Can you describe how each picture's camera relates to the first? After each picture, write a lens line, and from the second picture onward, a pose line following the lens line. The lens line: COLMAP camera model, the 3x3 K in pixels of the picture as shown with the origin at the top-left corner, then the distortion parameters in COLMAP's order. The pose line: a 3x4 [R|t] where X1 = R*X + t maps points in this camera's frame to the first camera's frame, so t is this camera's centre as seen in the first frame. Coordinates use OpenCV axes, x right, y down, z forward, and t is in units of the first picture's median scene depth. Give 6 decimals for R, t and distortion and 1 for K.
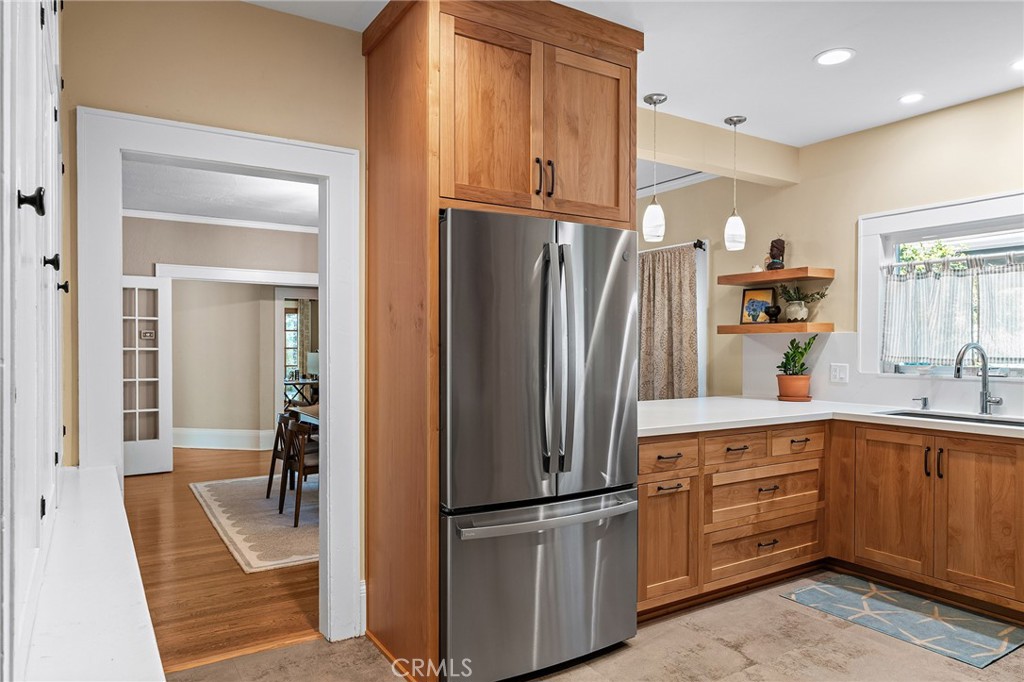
lens RADIAL K [[665.9, 0, 513.3], [0, 665.9, 345.5], [0, 0, 1]] dist [0.002254, 0.001004]
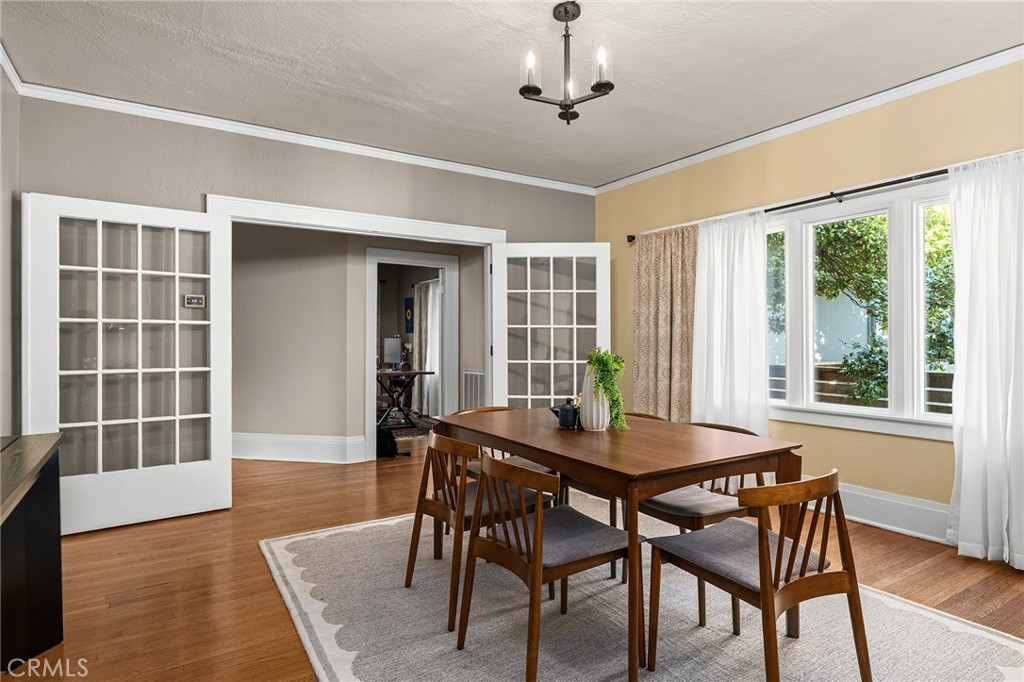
lens RADIAL K [[546.1, 0, 509.4], [0, 546.1, 337.6], [0, 0, 1]] dist [-0.004586, 0.000086]
pose [[0.999988, -0.000048, 0.004827, -0.241712], [0.000079, 0.999979, -0.006467, 0.023498], [-0.004826, 0.006467, 0.999967, 0.463653]]
